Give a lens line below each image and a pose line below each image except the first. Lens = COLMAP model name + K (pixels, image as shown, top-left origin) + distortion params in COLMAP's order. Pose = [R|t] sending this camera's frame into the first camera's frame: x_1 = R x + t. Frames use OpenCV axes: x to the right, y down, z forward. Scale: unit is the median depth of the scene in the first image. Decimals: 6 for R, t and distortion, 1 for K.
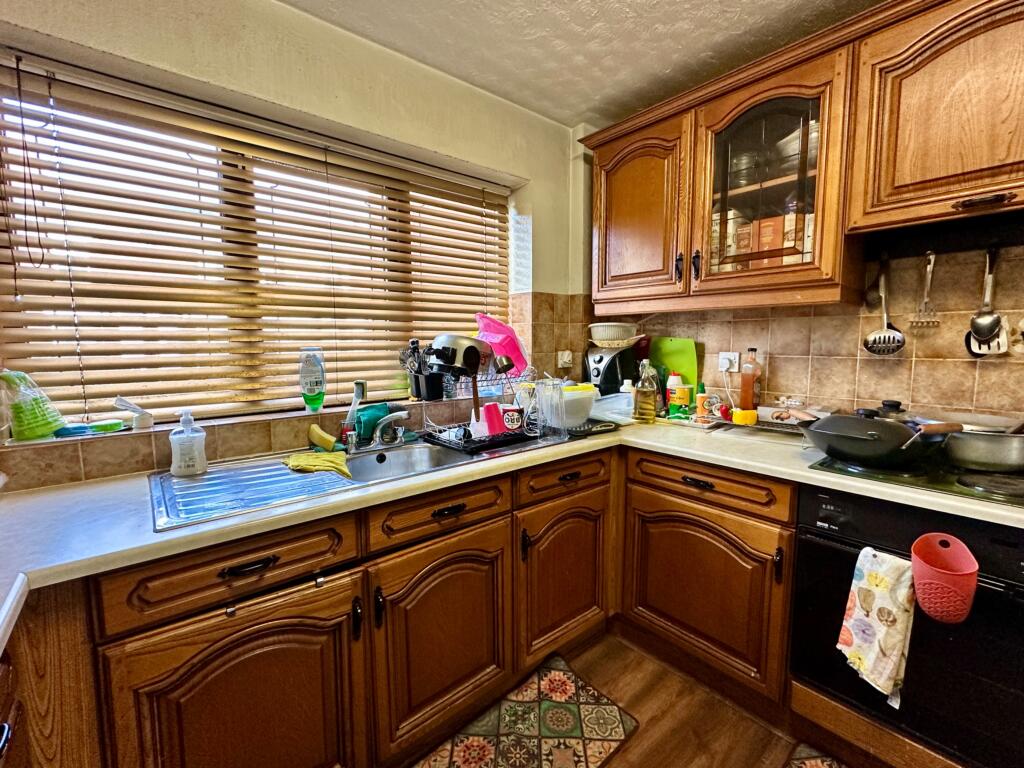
lens RADIAL K [[446.3, 0, 512.0], [0, 446.3, 384.0], [0, 0, 1]] dist [-0.001608, -0.000248]
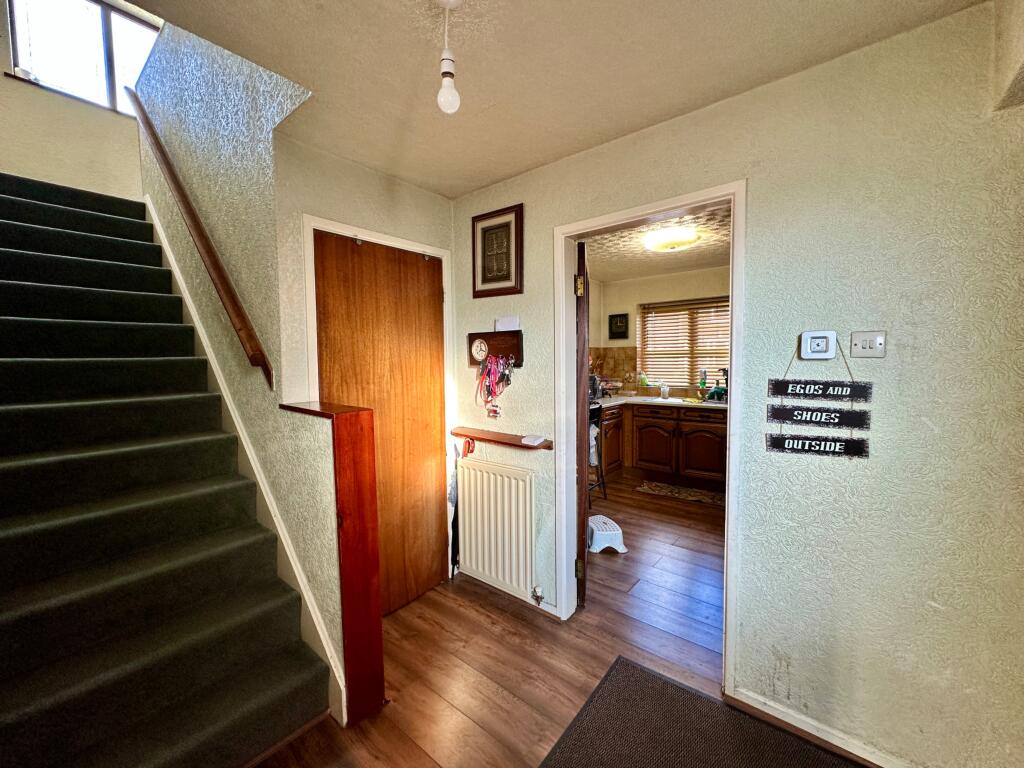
lens RADIAL K [[409.4, 0, 512.9], [0, 409.4, 382.9], [0, 0, 1]] dist [-0.001514, -0.000088]
pose [[0.189511, 0.059577, -0.980070, 2.336465], [-0.085099, 0.995398, 0.044053, 0.013908], [0.978184, 0.075054, 0.193709, -0.953763]]
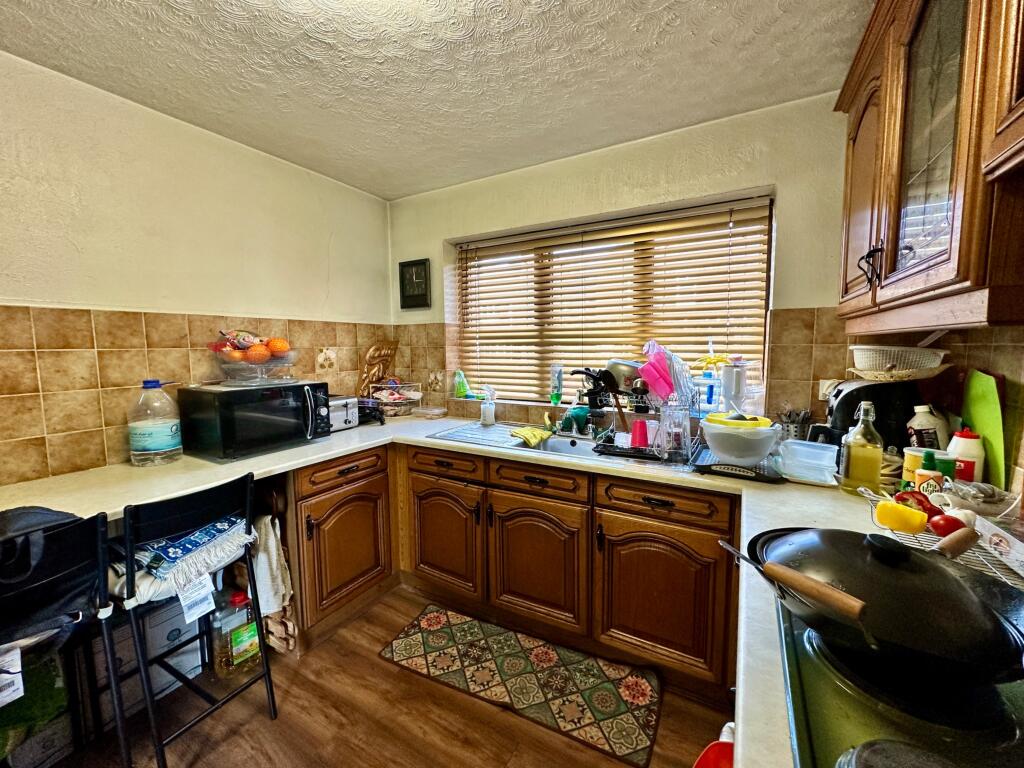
lens RADIAL K [[409.4, 0, 512.9], [0, 409.4, 382.9], [0, 0, 1]] dist [-0.001514, -0.000088]
pose [[0.349748, 0.089605, -0.932549, 0.942326], [-0.086997, 0.994221, 0.062903, -0.104299], [0.932796, 0.059128, 0.355522, 0.365873]]
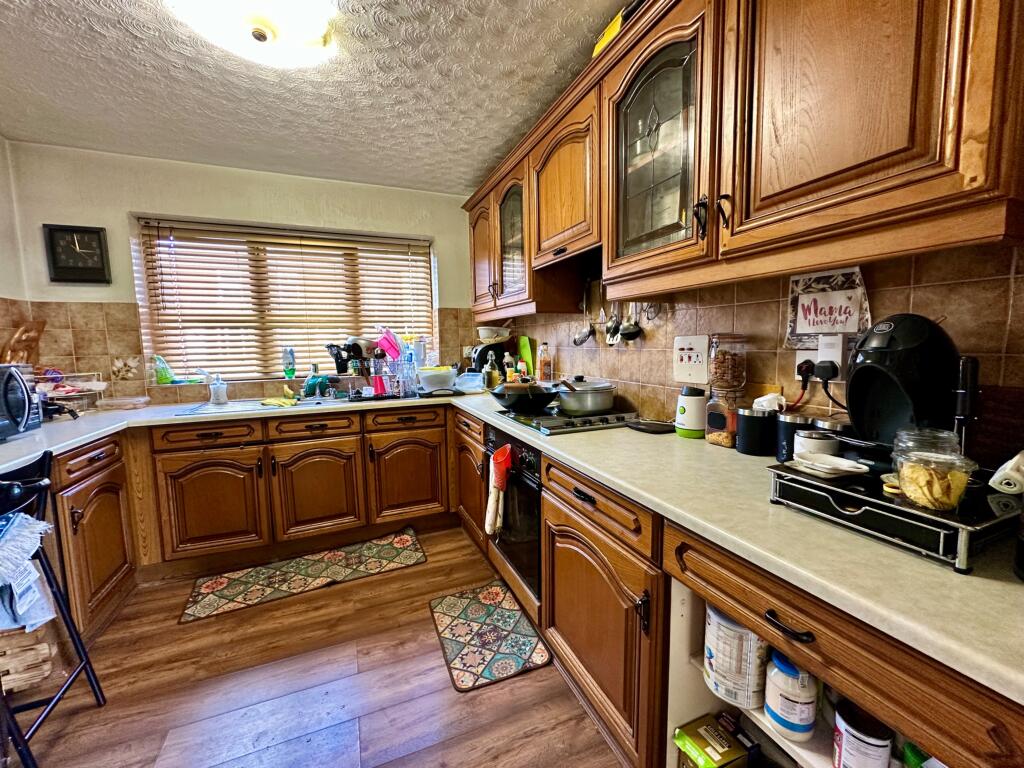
lens RADIAL K [[409.4, 0, 512.9], [0, 409.4, 382.9], [0, 0, 1]] dist [-0.001514, -0.000088]
pose [[0.955686, 0.017868, -0.293845, 1.061326], [-0.016318, 0.999837, 0.007728, 0.055302], [0.293936, -0.002591, 0.955822, -0.414325]]
